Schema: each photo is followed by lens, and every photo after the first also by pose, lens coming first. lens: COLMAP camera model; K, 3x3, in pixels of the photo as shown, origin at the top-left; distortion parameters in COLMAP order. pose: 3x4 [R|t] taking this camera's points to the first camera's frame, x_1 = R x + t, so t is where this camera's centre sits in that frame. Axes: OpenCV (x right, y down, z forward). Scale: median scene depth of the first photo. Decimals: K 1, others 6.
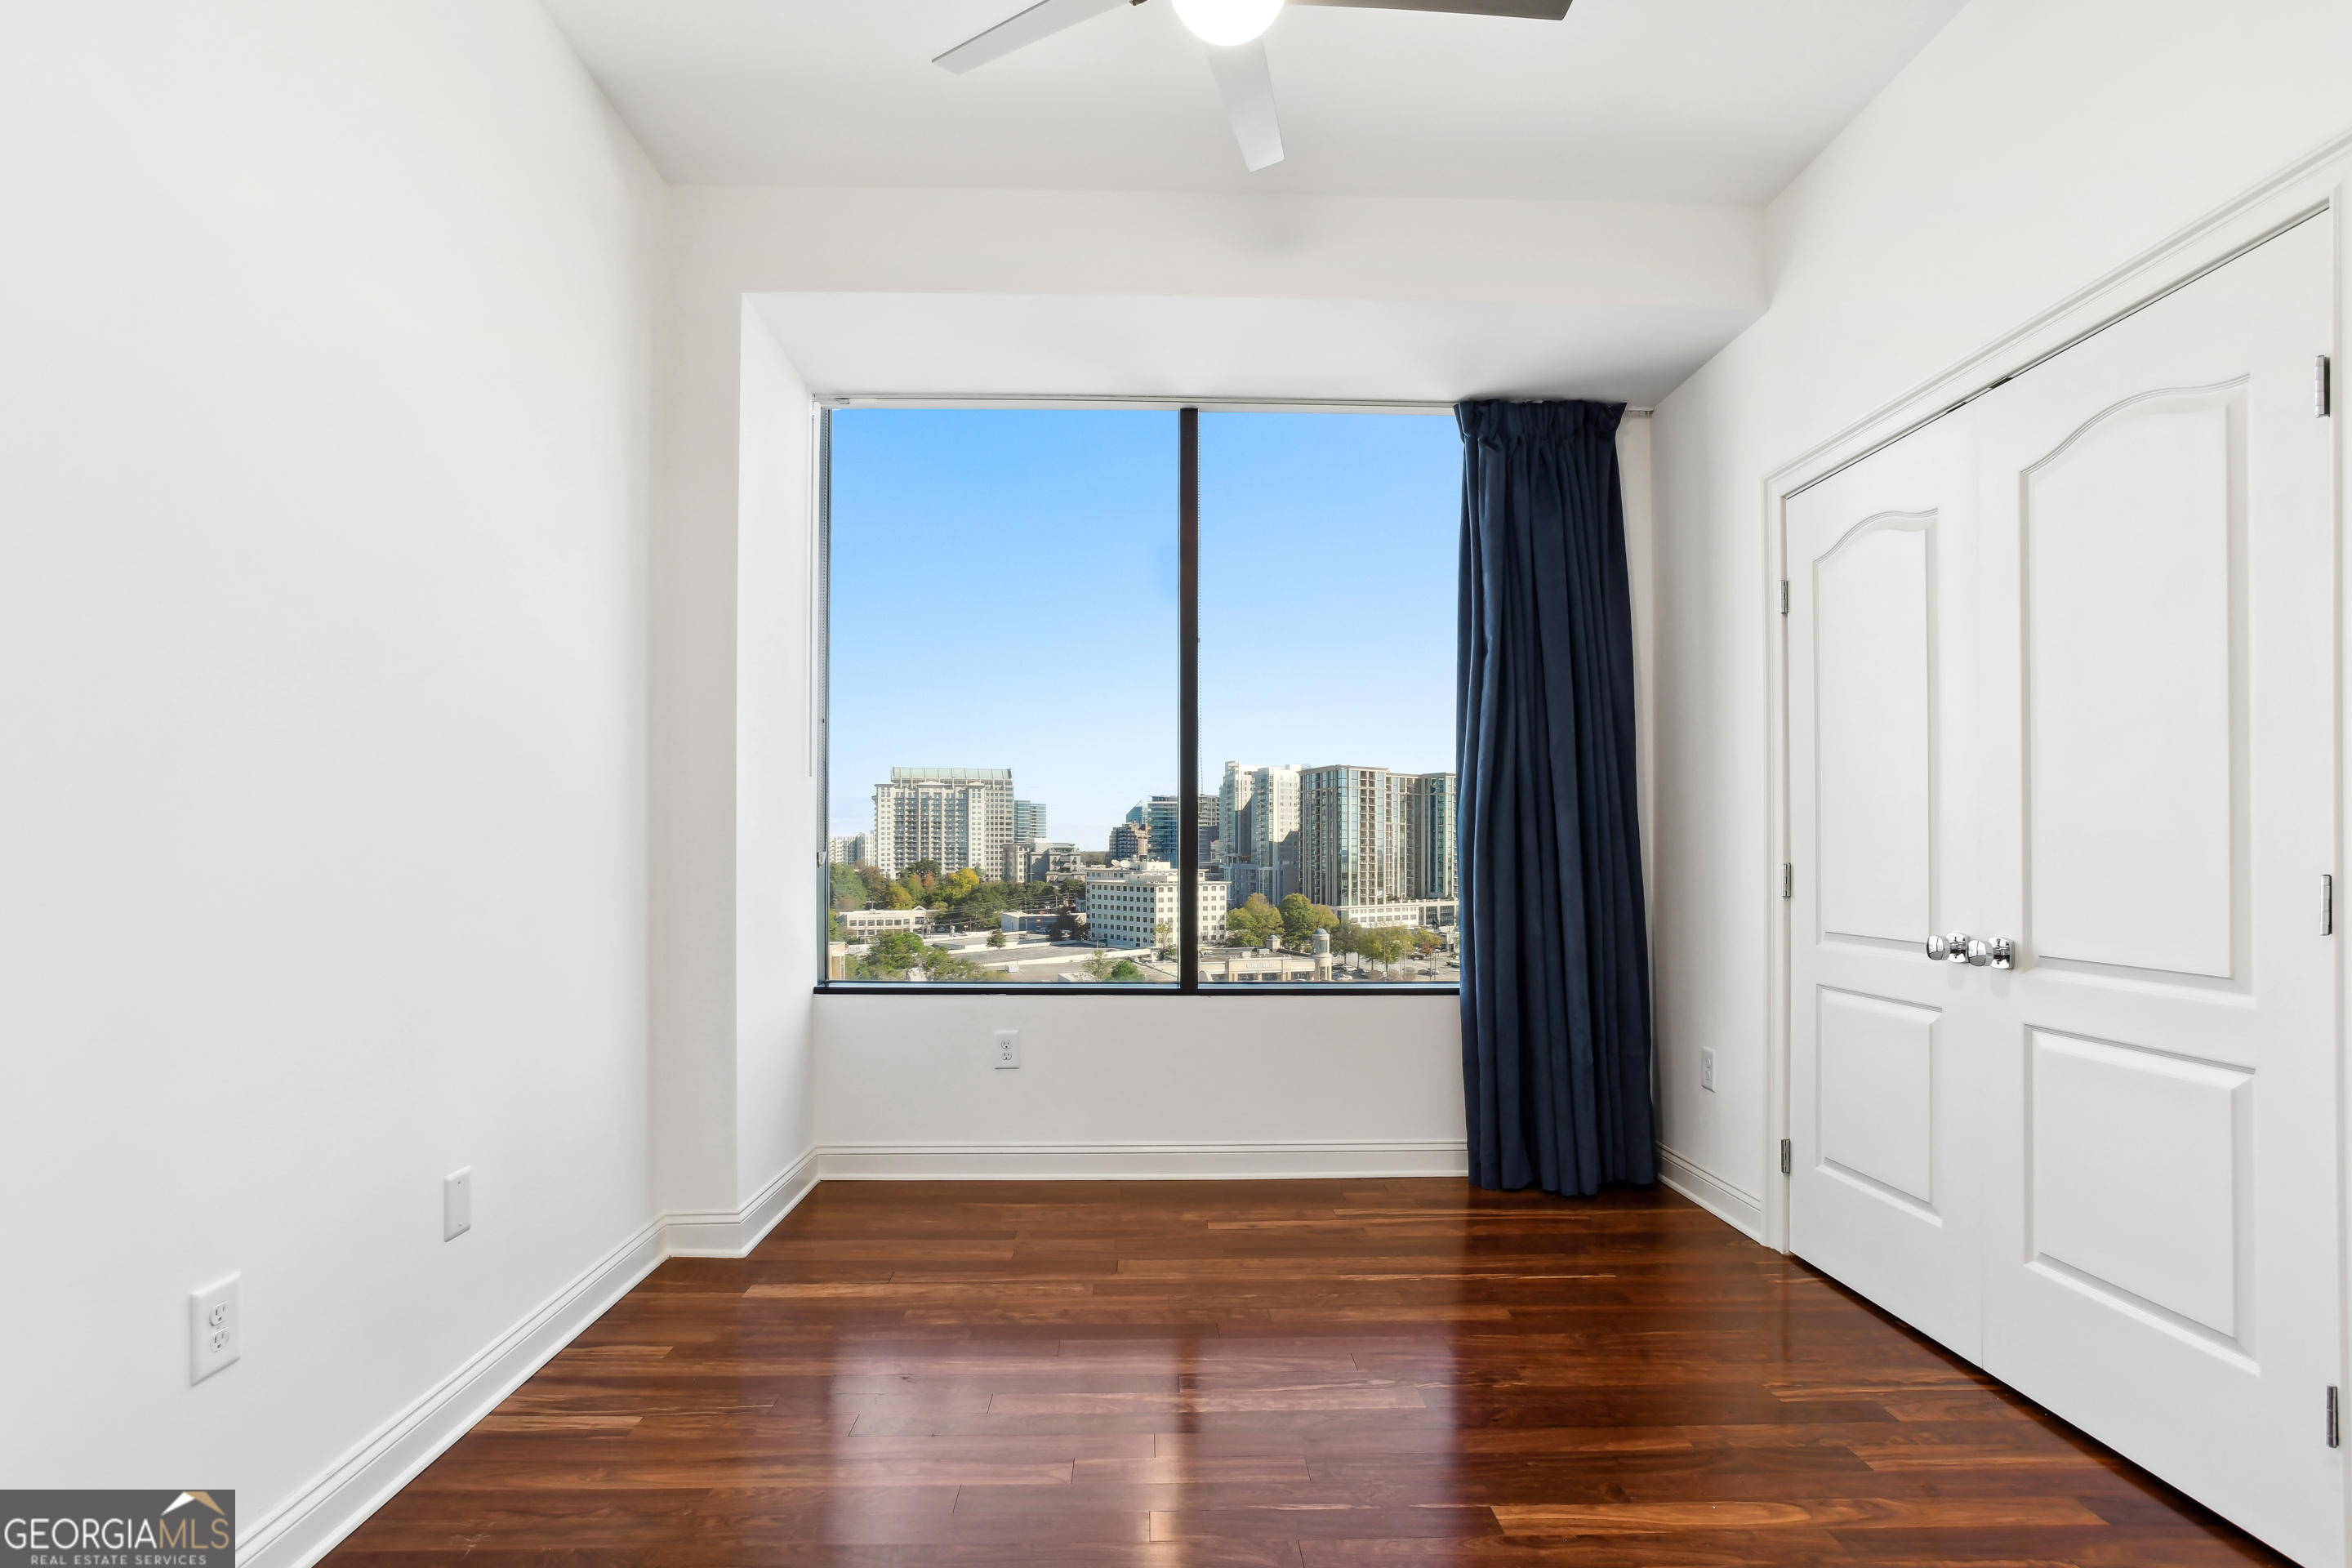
lens RADIAL K [[1151.3, 0, 1187.8], [0, 1151.3, 842.4], [0, 0, 1]] dist [-0.047412, 0.024353]
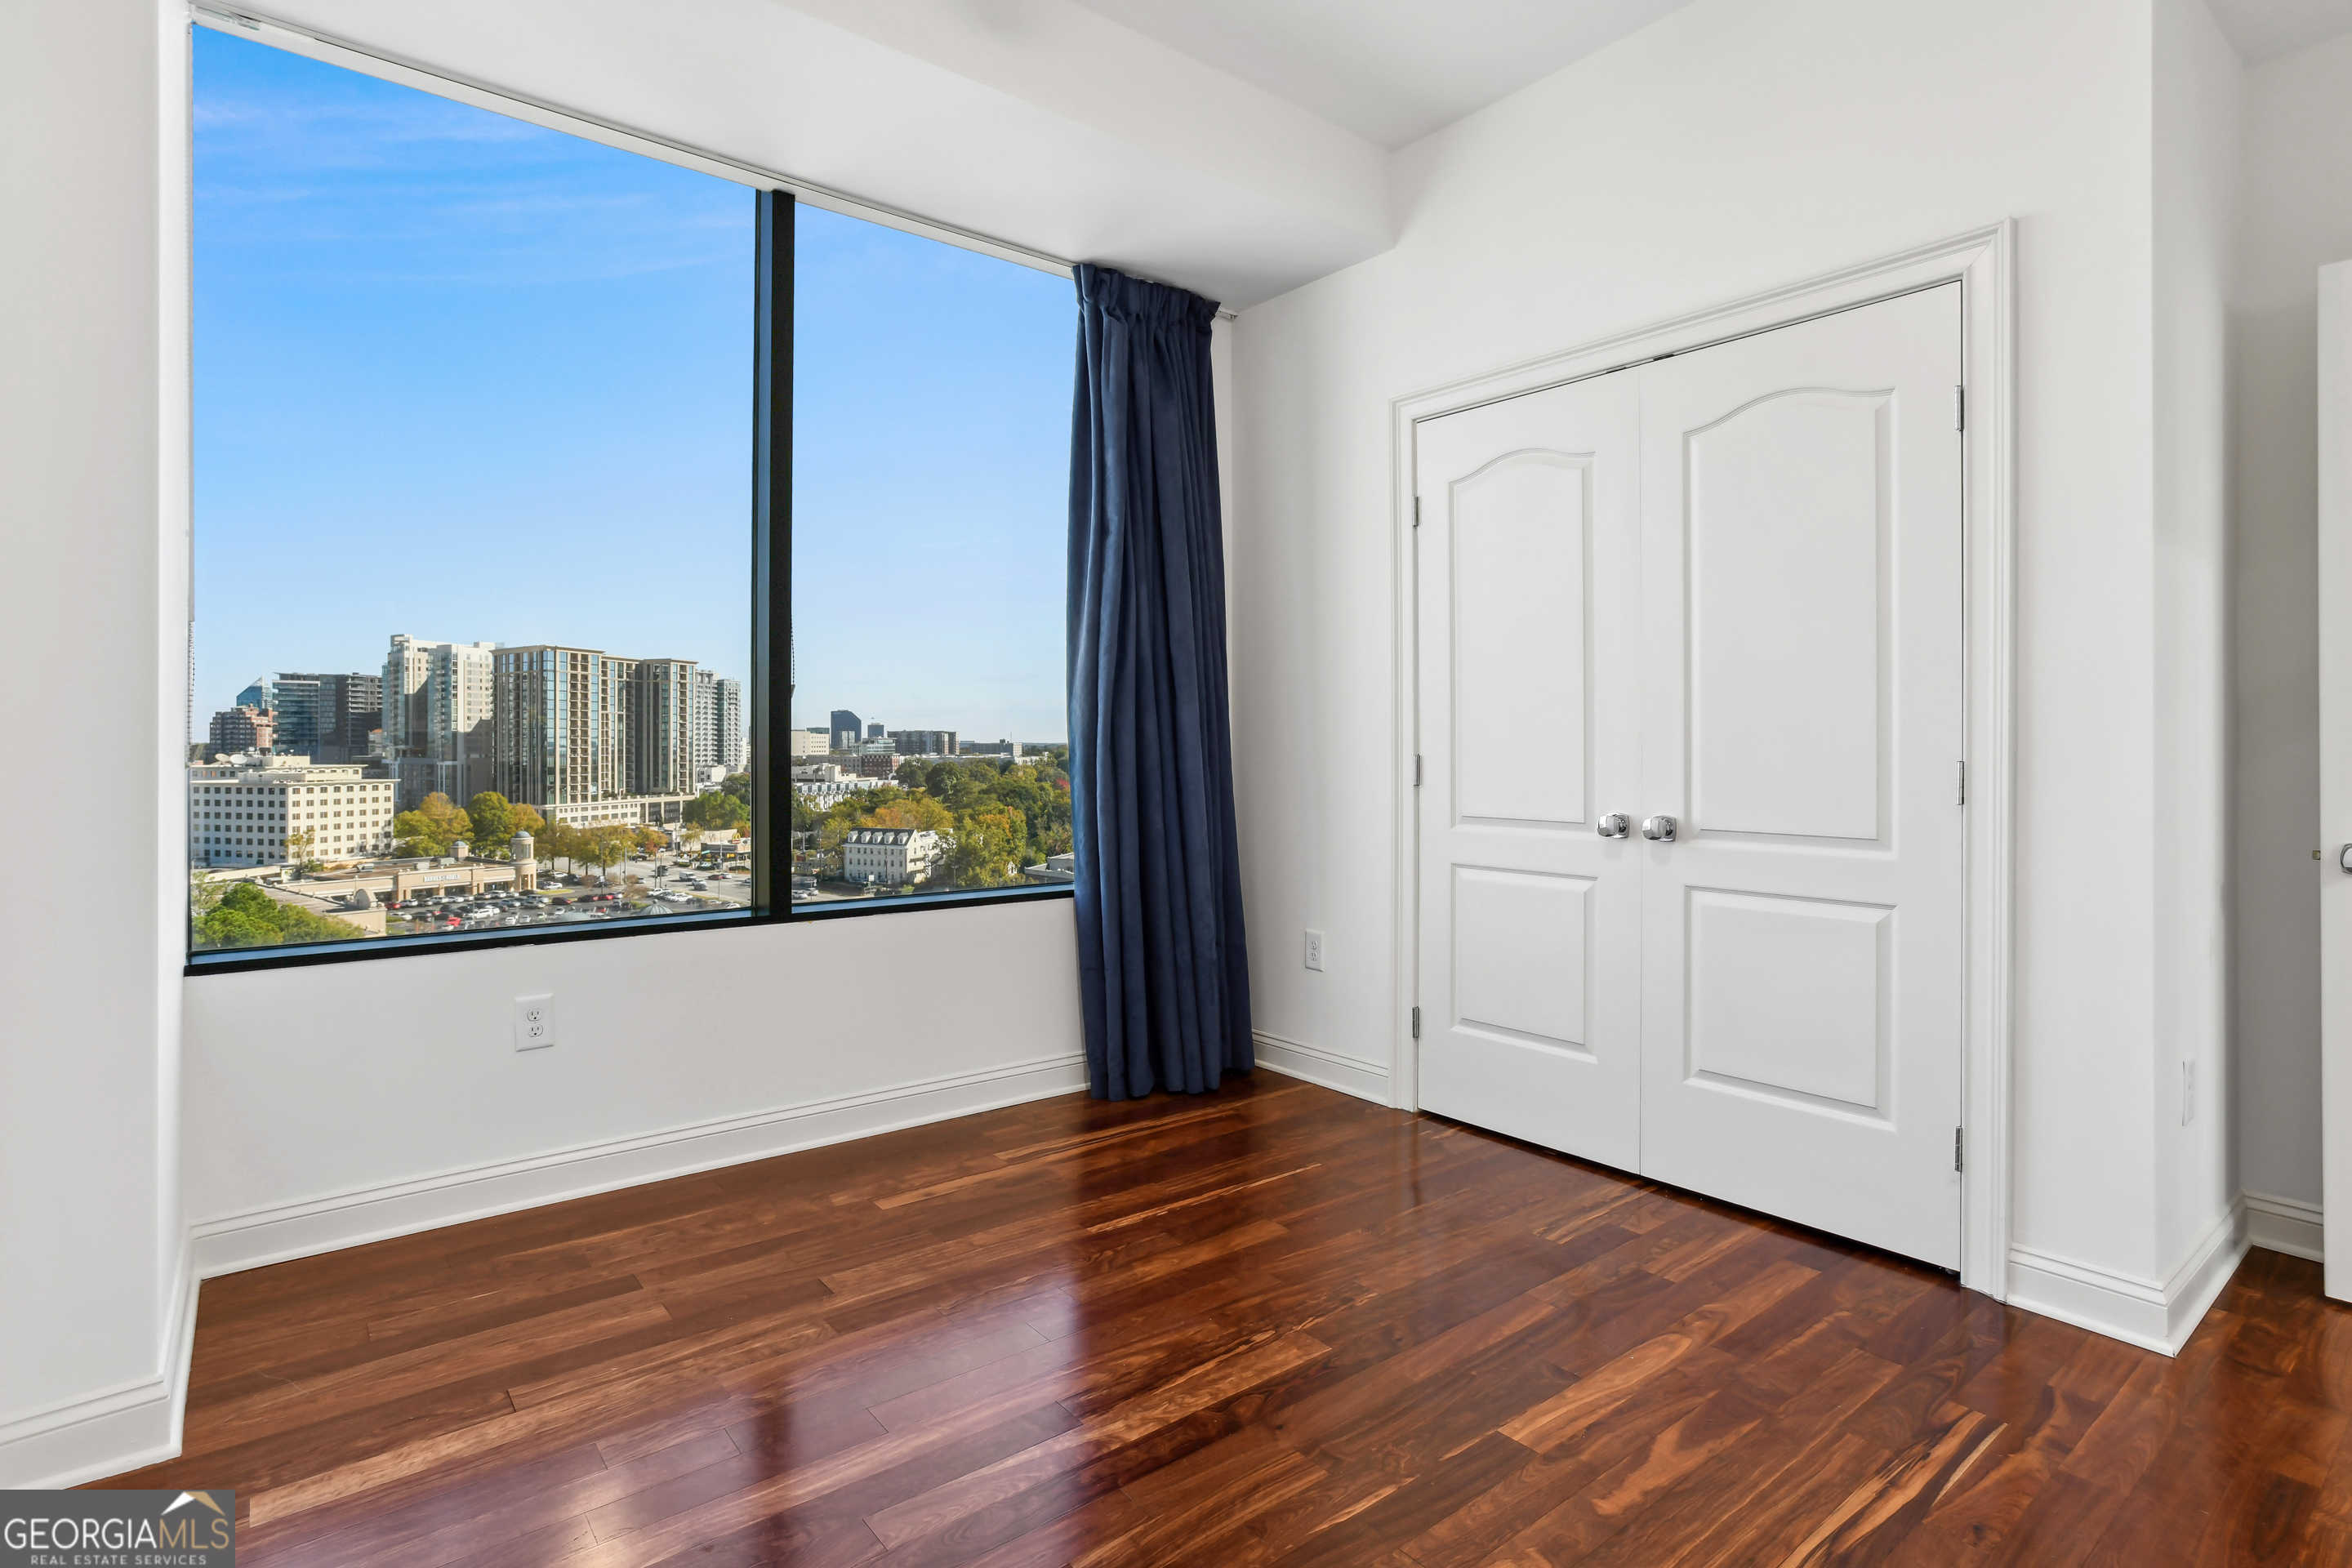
lens RADIAL K [[1160.3, 0, 1168.3], [0, 1160.3, 739.5], [0, 0, 1]] dist [-0.047162, 0.024849]
pose [[0.802082, 0.002388, 0.597210, -0.251087], [-0.005127, 0.999983, 0.002888, 0.001016], [-0.597192, -0.005378, 0.802080, 0.187806]]
